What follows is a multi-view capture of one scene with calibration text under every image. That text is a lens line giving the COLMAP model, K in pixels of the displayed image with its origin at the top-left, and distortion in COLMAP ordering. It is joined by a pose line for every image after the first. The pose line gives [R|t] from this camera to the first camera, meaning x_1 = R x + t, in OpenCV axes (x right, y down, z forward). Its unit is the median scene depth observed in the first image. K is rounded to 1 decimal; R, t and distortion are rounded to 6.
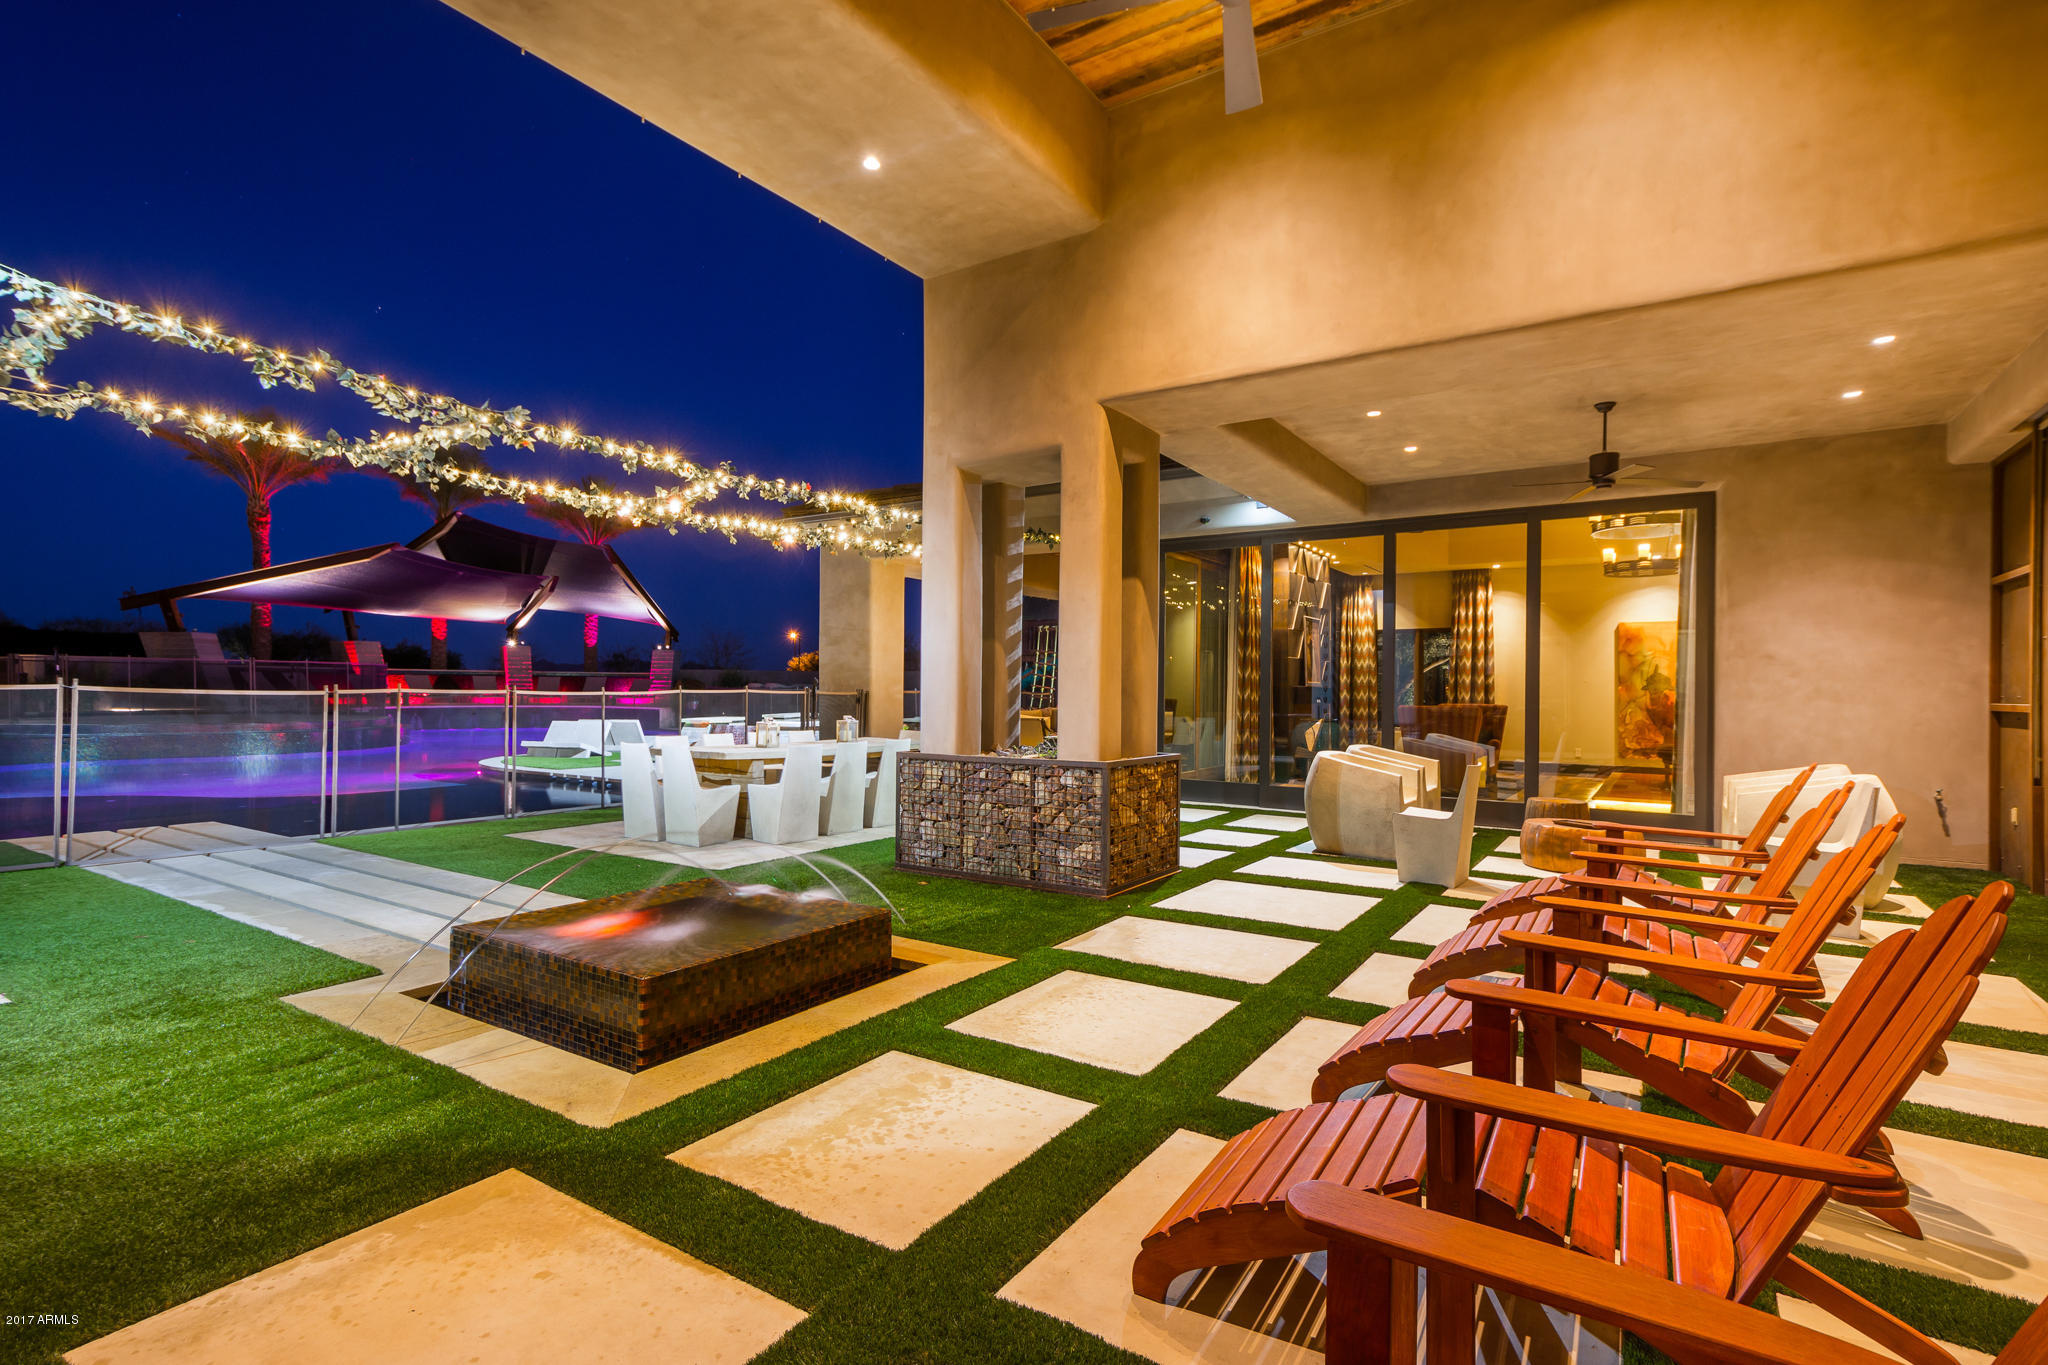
lens RADIAL K [[965.0, 0, 1033.0], [0, 965.0, 680.9], [0, 0, 1]] dist [0.011521, 0.000049]
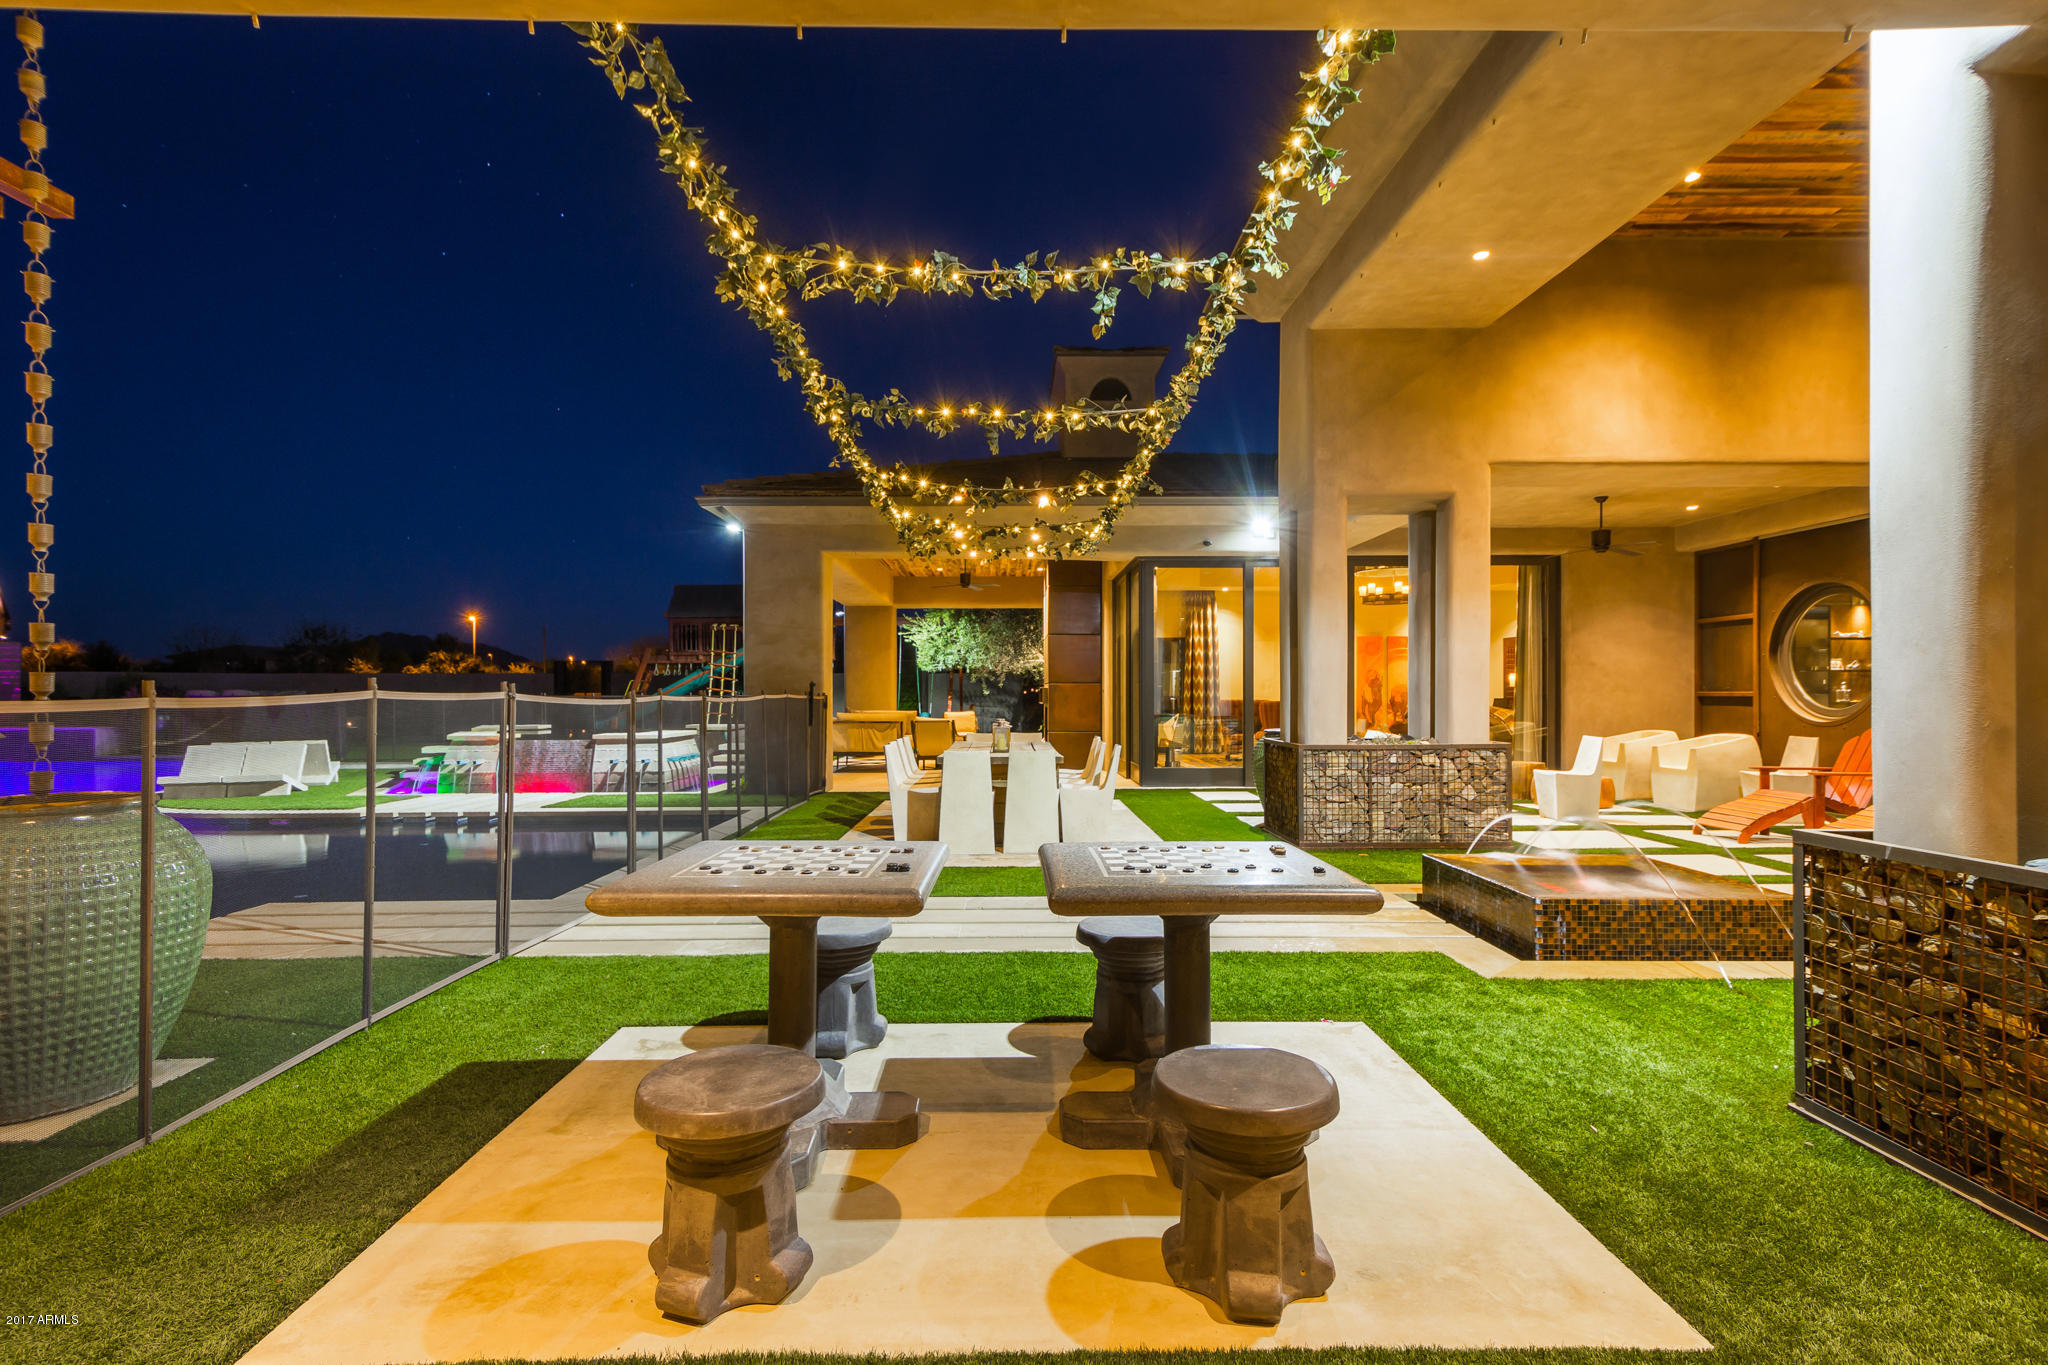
lens RADIAL K [[965.0, 0, 1040.2], [0, 965.0, 685.7], [0, 0, 1]] dist [0.011521, 0.000049]
pose [[0.831244, -0.007403, 0.555859, -0.930111], [0.006029, 0.999973, 0.004302, -0.001953], [-0.555876, -0.000225, 0.831265, 0.213365]]
